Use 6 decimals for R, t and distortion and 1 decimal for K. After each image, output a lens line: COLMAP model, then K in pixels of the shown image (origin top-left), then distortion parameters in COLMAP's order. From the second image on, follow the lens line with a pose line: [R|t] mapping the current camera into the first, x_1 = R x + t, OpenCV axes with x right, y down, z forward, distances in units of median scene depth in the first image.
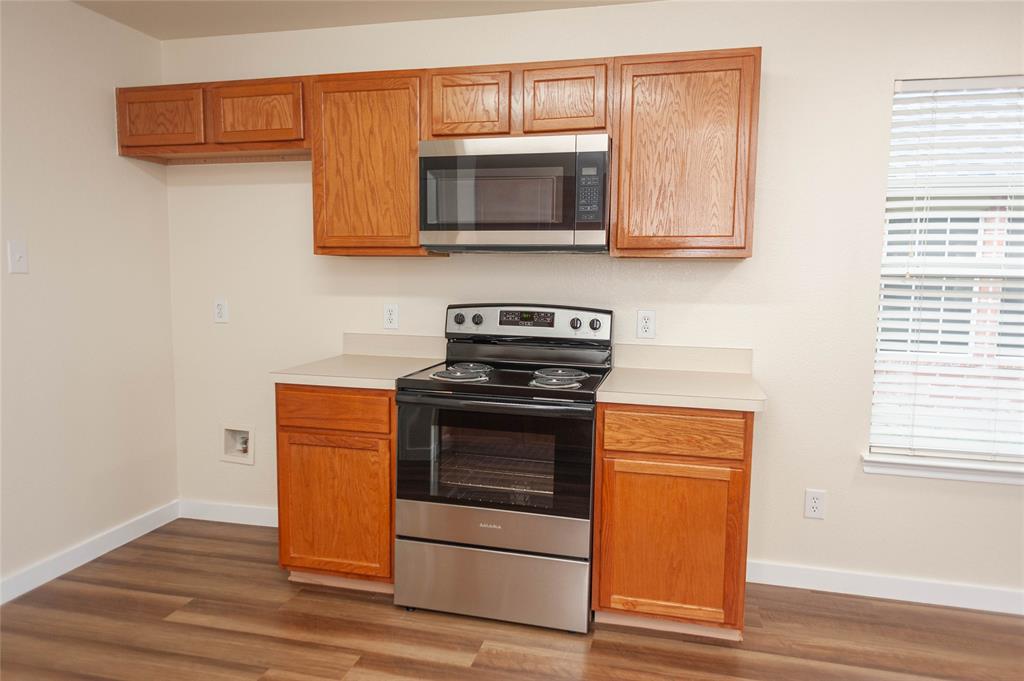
lens RADIAL K [[674.5, 0, 512.0], [0, 674.5, 340.5], [0, 0, 1]] dist [0.029626, -0.026554]
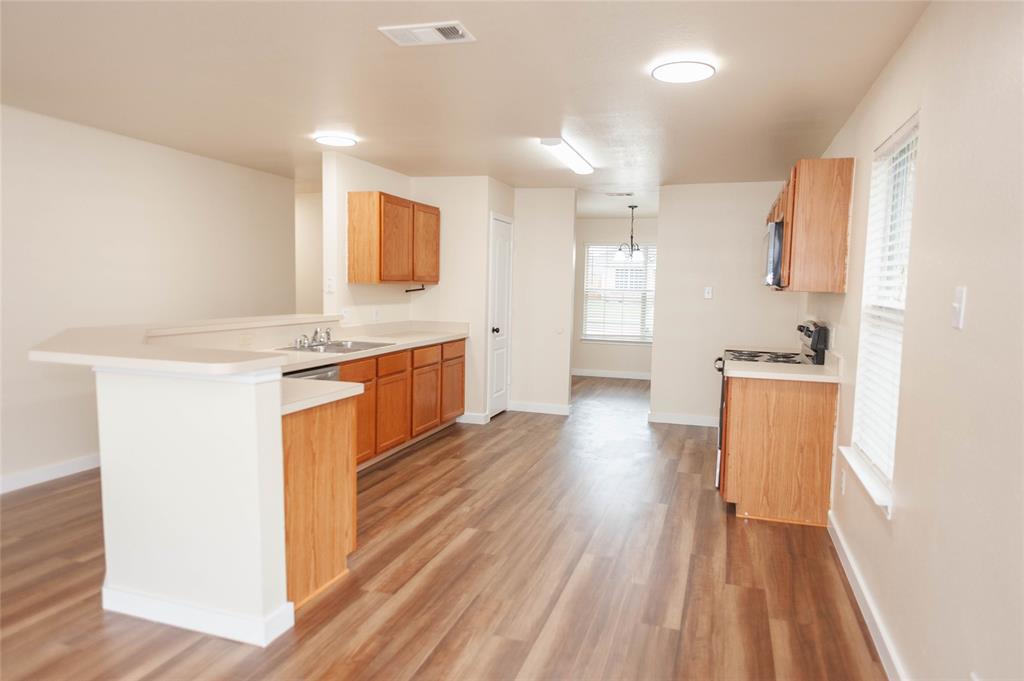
lens RADIAL K [[674.5, 0, 512.0], [0, 674.5, 340.5], [0, 0, 1]] dist [0.029626, -0.026554]
pose [[-0.064044, 0.067701, -0.995648, 1.822050], [-0.125686, 0.989205, 0.075348, -0.043973], [0.990001, 0.129964, -0.054844, 0.432414]]
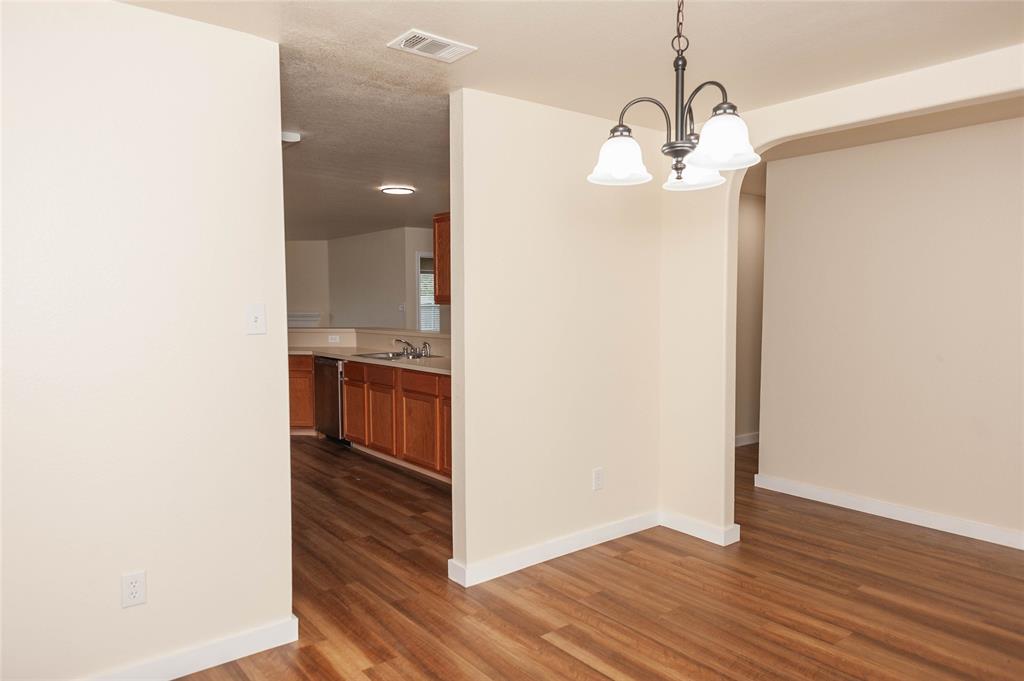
lens RADIAL K [[674.5, 0, 512.0], [0, 674.5, 340.5], [0, 0, 1]] dist [0.029626, -0.026554]
pose [[-0.792528, -0.049668, 0.607810, -1.680595], [0.051256, 0.987726, 0.147546, -0.196865], [-0.607678, 0.148088, -0.780254, 1.399830]]
